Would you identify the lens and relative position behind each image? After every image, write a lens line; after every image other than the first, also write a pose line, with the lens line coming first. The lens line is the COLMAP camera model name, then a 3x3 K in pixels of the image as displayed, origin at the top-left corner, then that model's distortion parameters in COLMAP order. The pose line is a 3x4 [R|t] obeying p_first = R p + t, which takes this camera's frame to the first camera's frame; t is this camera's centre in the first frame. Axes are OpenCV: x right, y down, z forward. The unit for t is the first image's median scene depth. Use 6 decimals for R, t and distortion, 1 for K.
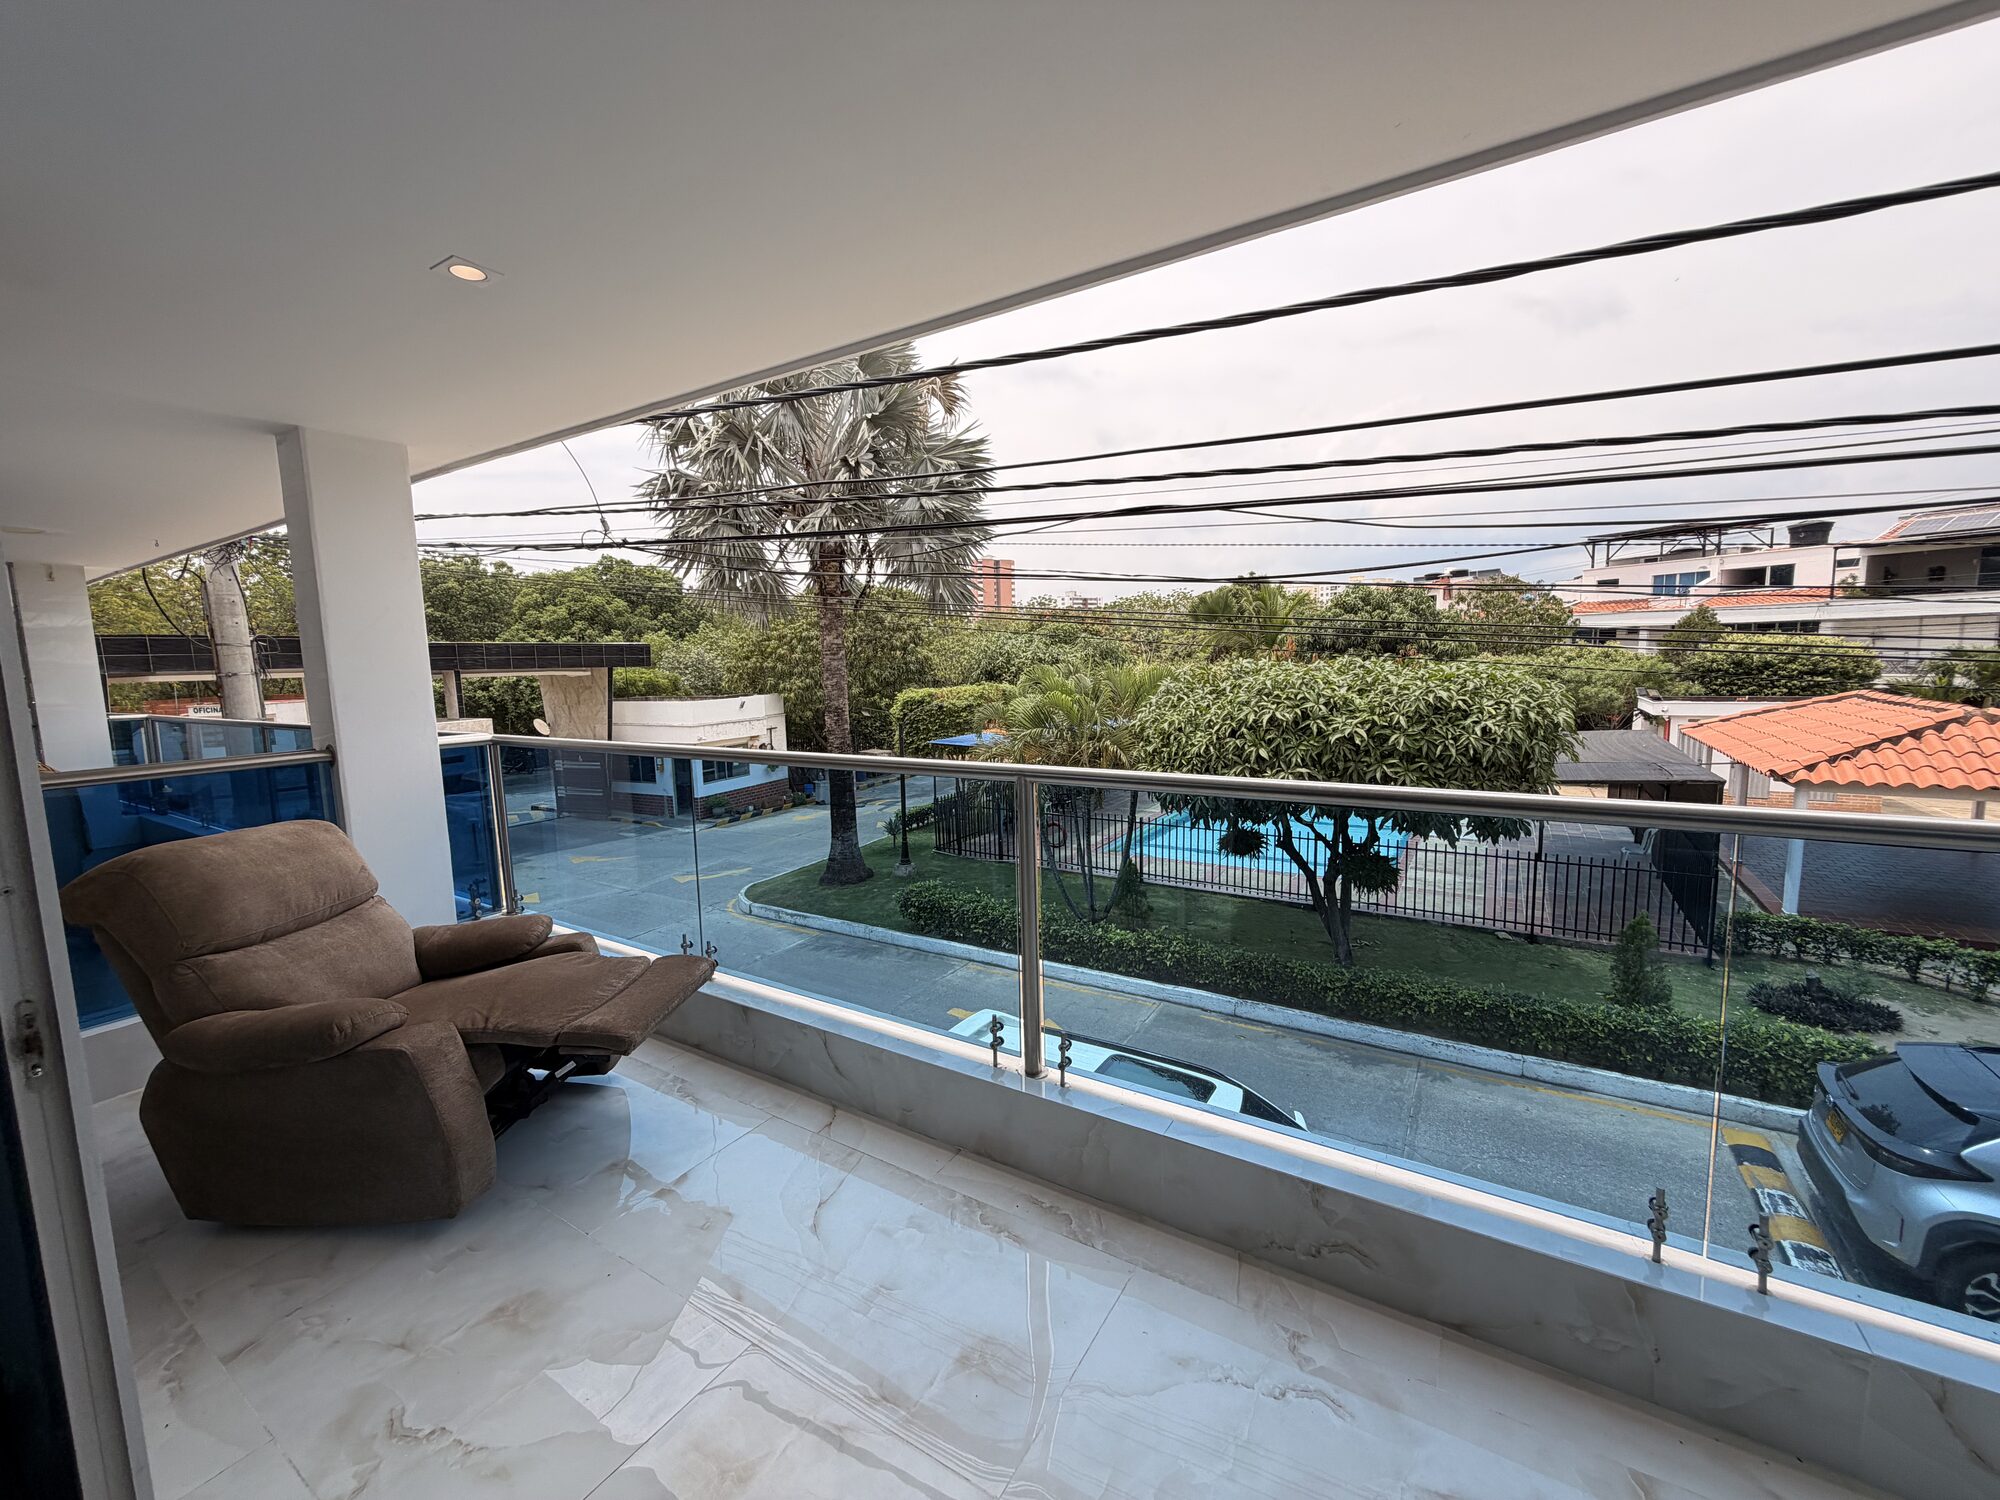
lens RADIAL K [[796.0, 0, 990.2], [0, 796.0, 749.2], [0, 0, 1]] dist [-0.001403, 0.000030]
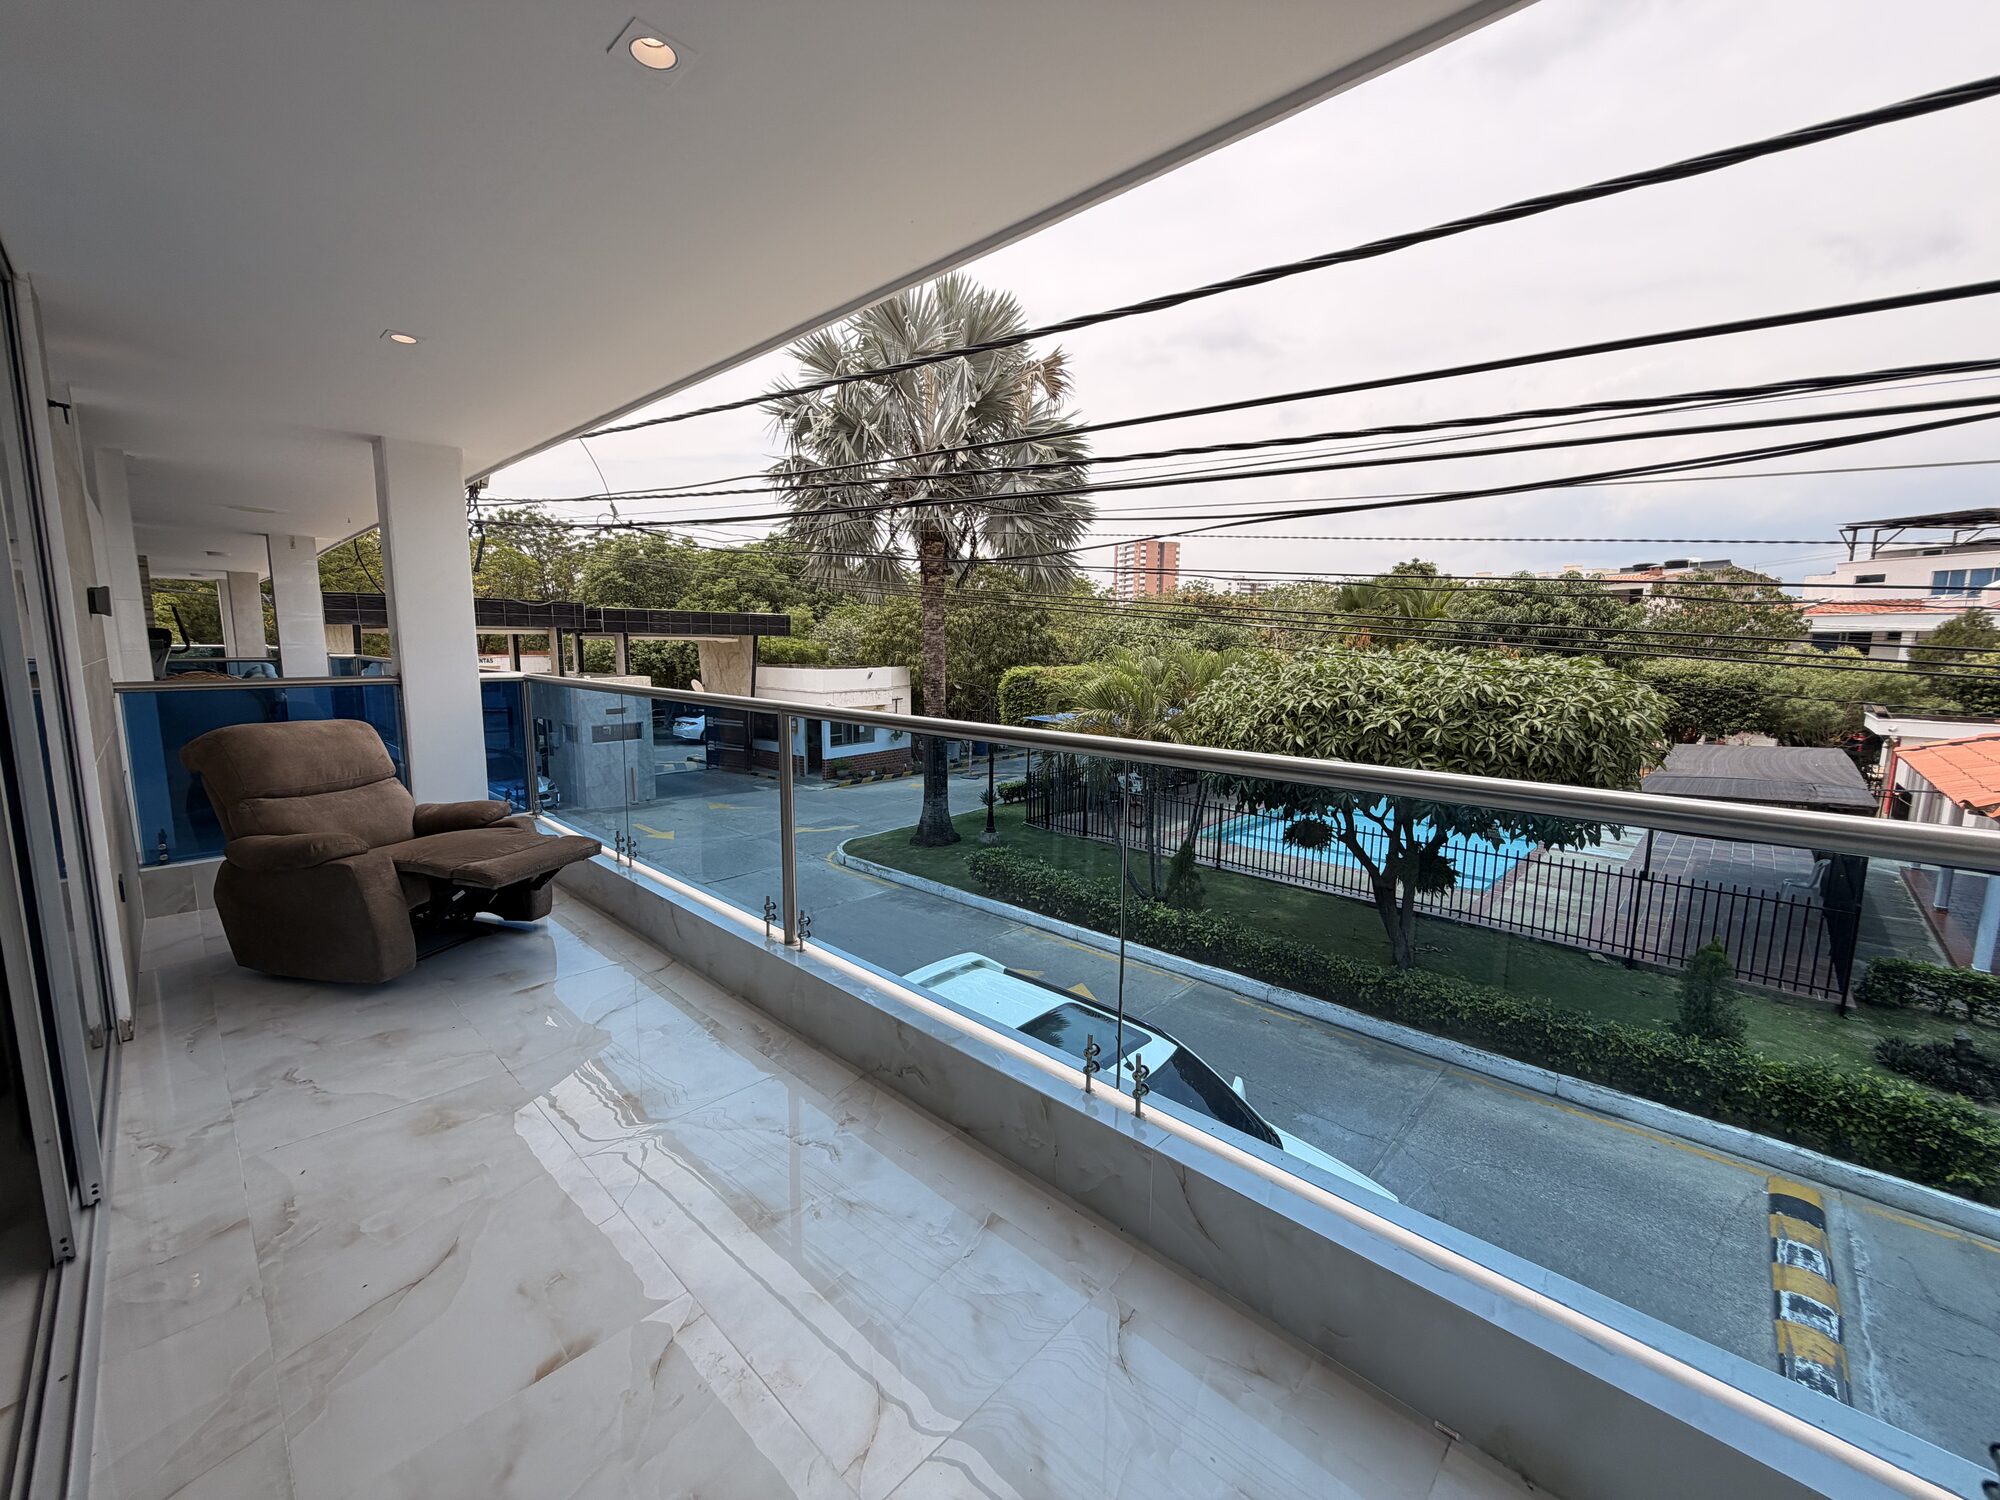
lens RADIAL K [[796.8, 0, 992.4], [0, 796.8, 746.4], [0, 0, 1]] dist [-0.001160, -0.000047]
pose [[0.980162, 0.061494, -0.188417, 0.117451], [-0.057861, 0.998018, 0.024728, 0.007750], [0.189564, -0.013336, 0.981778, -0.039442]]
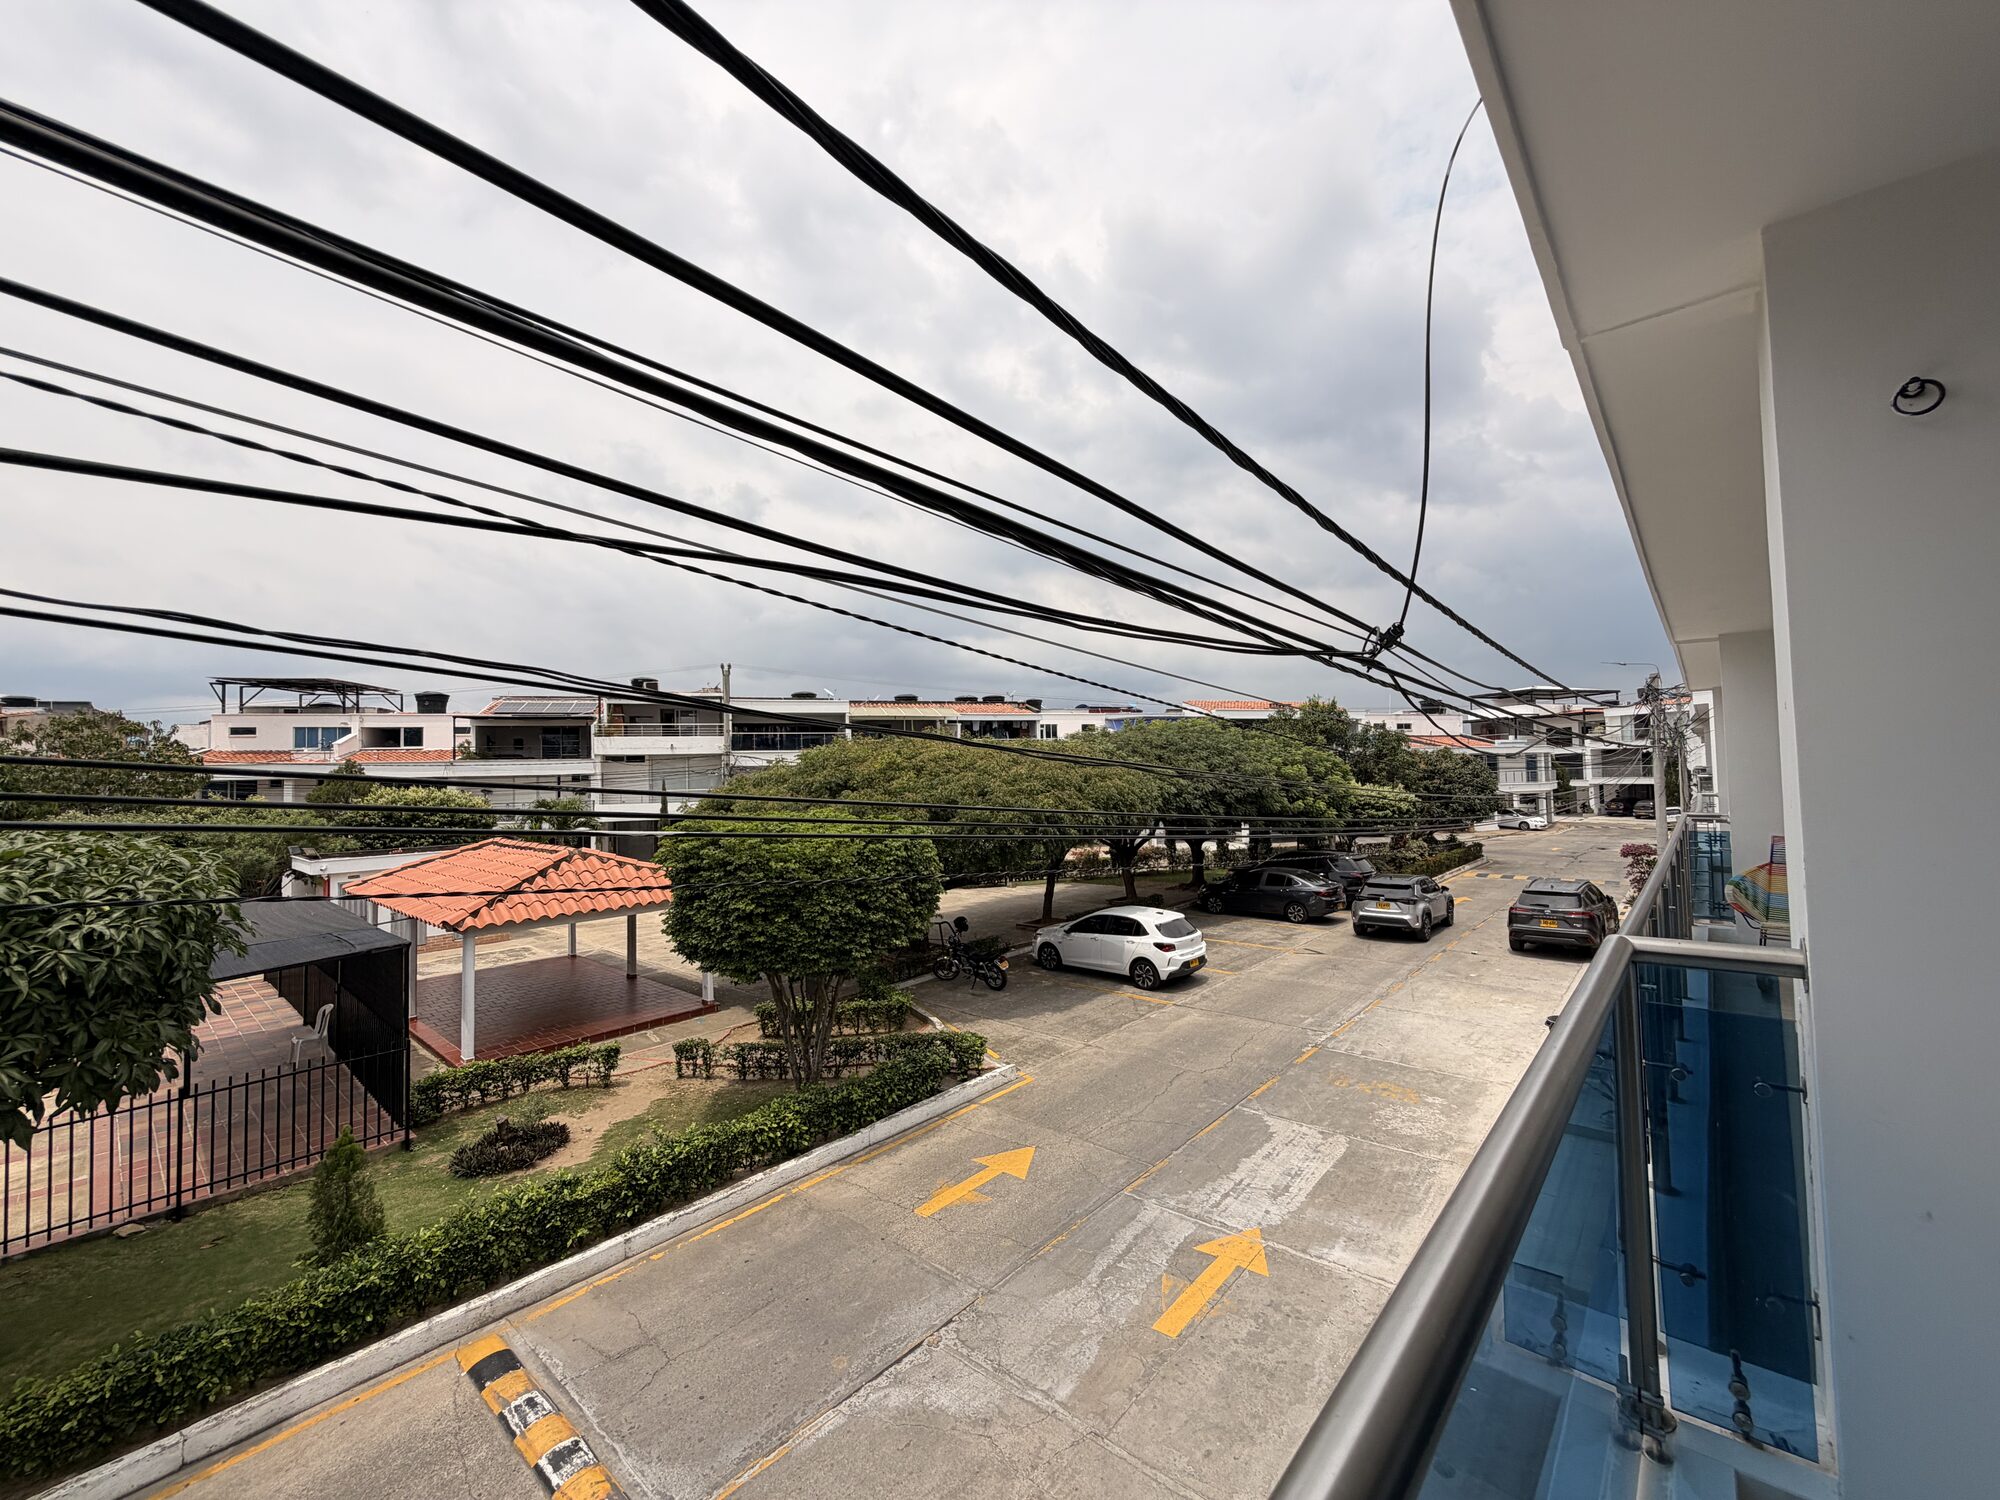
lens RADIAL K [[796.8, 0, 992.4], [0, 796.8, 746.4], [0, 0, 1]] dist [-0.001160, -0.000047]
pose [[0.157158, 0.061997, 0.985626, 0.071418], [0.130719, 0.987940, -0.082985, -0.019541], [-0.978884, 0.141882, 0.147158, 0.128075]]
